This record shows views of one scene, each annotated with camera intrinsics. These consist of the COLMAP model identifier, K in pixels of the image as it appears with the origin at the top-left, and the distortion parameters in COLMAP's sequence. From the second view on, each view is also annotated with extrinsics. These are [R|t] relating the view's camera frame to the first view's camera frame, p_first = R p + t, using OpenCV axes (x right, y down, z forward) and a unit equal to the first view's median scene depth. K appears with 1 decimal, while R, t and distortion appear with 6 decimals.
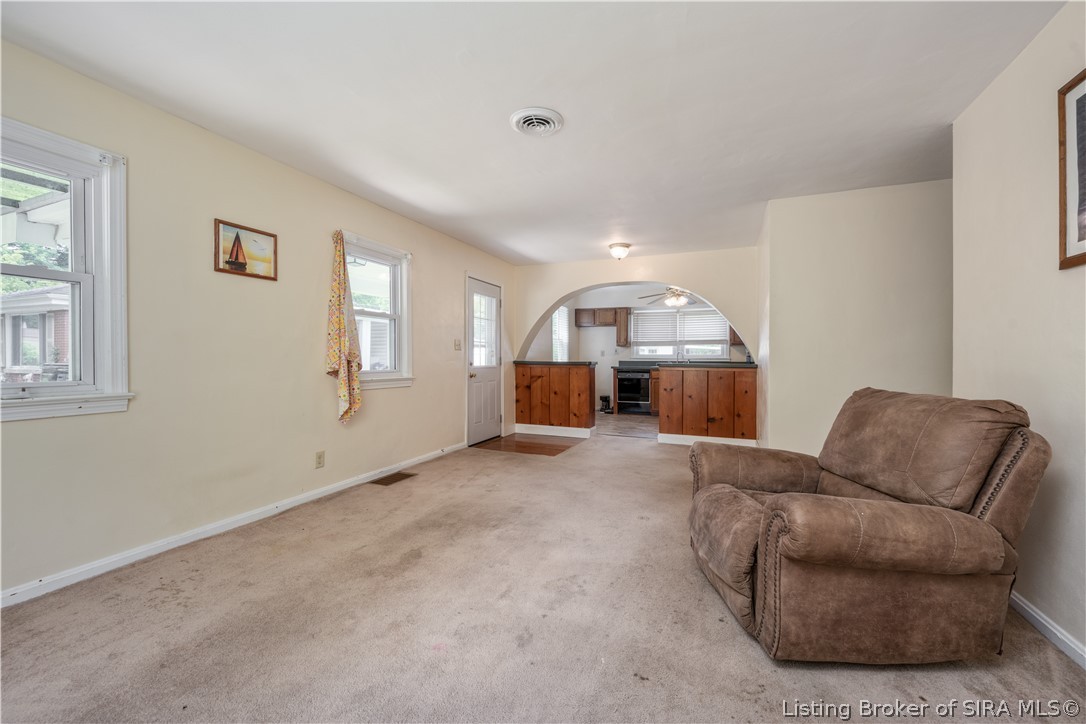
lens RADIAL K [[444.0, 0, 543.0], [0, 444.0, 362.0], [0, 0, 1]] dist [-0.001274, -0.000102]
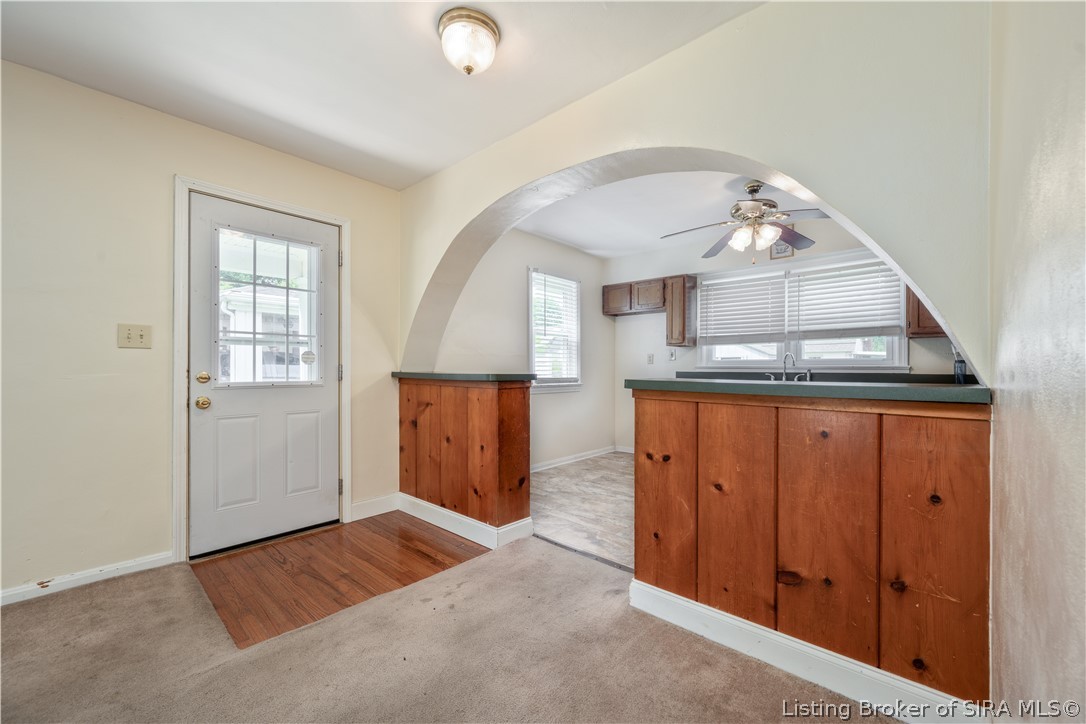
lens RADIAL K [[428.0, 0, 555.6], [0, 428.0, 366.0], [0, 0, 1]] dist [-0.005907, -0.000150]
pose [[0.943472, -0.003934, -0.331428, 0.231862], [-0.000715, 0.999903, -0.013904, -0.002370], [0.331451, 0.013355, 0.943378, 0.484504]]
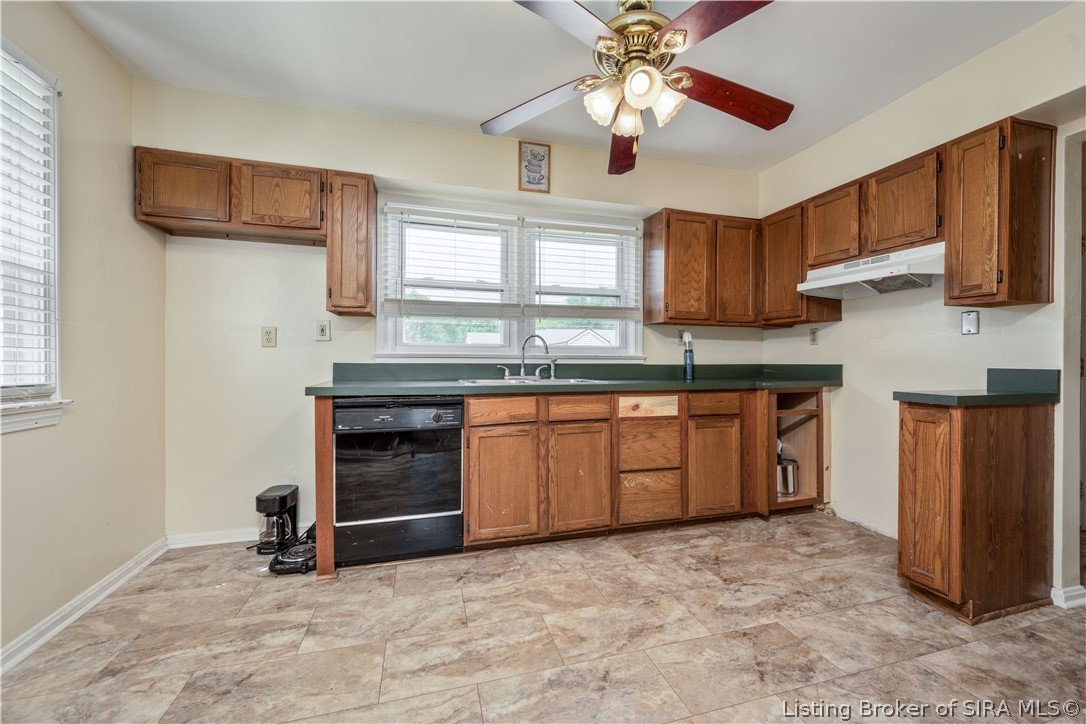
lens RADIAL K [[427.1, 0, 544.8], [0, 427.1, 360.1], [0, 0, 1]] dist [-0.002027, -0.000141]
pose [[0.787384, -0.001653, 0.616461, 0.118886], [0.003979, 0.999989, -0.002402, -0.004048], [-0.616450, 0.004344, 0.787382, 0.774100]]
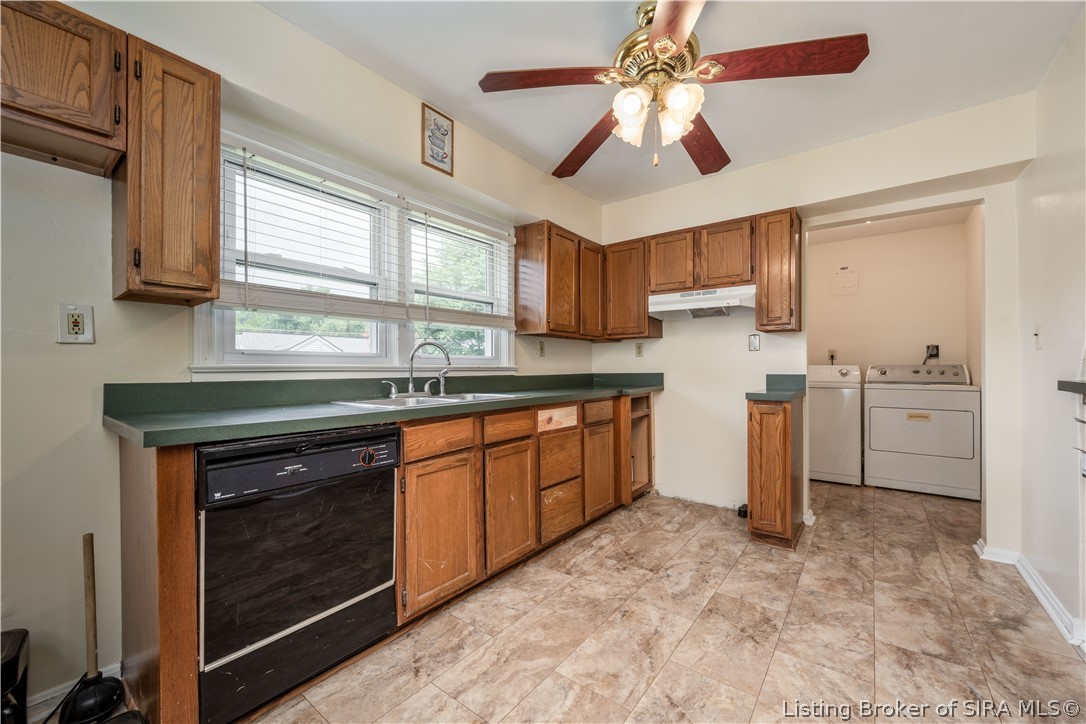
lens RADIAL K [[430.2, 0, 542.9], [0, 430.2, 367.0], [0, 0, 1]] dist [-0.001847, -0.000070]
pose [[0.267963, -0.002533, 0.963426, 0.068495], [0.014586, 0.999893, -0.001428, -0.007441], [-0.963319, 0.014435, 0.267972, 0.900742]]
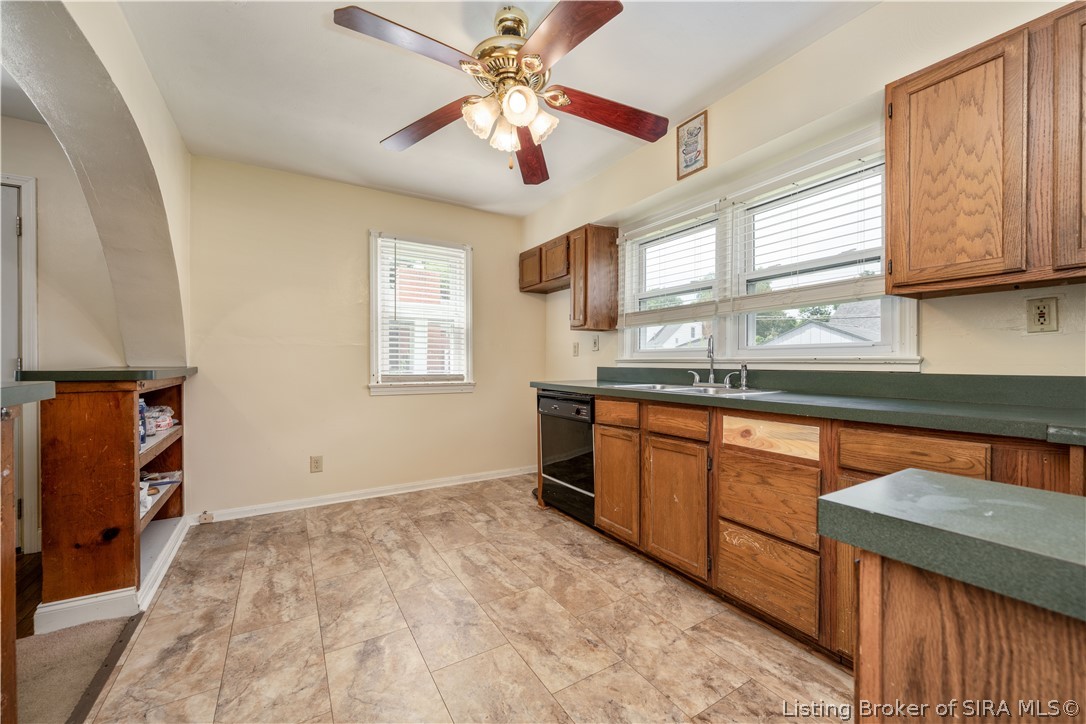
lens RADIAL K [[428.0, 0, 555.6], [0, 428.0, 366.0], [0, 0, 1]] dist [-0.005907, -0.000150]
pose [[0.811543, 0.001100, -0.584292, 0.409985], [-0.002319, 0.999996, -0.001337, -0.003567], [0.584288, 0.002440, 0.811543, 0.747992]]
